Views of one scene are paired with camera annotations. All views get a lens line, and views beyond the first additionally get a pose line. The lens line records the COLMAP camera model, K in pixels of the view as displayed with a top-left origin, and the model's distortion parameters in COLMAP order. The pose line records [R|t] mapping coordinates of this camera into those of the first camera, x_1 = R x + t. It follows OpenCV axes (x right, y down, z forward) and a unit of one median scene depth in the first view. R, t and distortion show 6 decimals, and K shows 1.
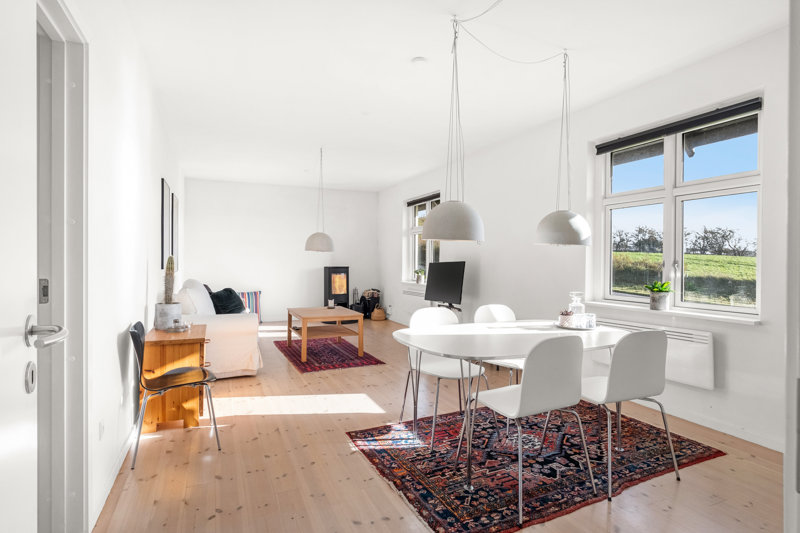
lens RADIAL K [[419.6, 0, 400.0], [0, 419.6, 266.5], [0, 0, 1]] dist [-0.001741, -0.000585]
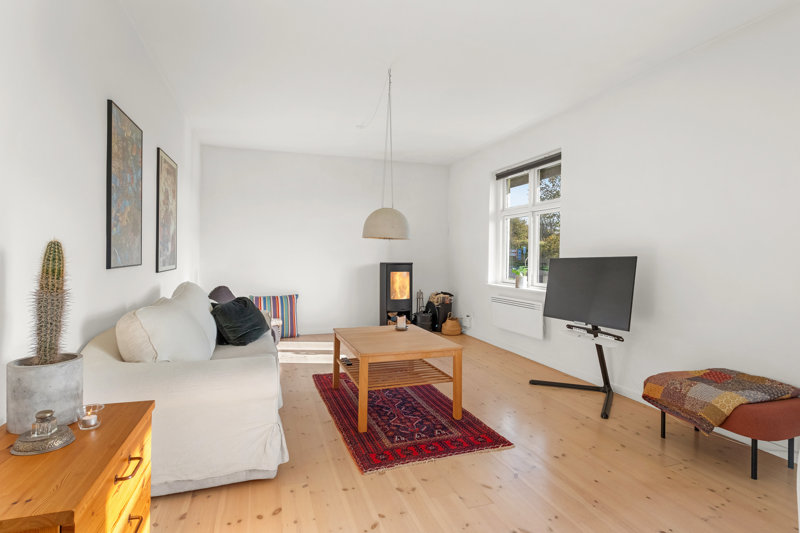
lens RADIAL K [[419.6, 0, 400.0], [0, 419.6, 266.5], [0, 0, 1]] dist [-0.001741, -0.000585]
pose [[0.995098, 0.008212, -0.098552, -0.106930], [-0.006829, 0.999874, 0.014356, -0.004986], [0.098658, -0.013612, 0.995028, 0.380518]]
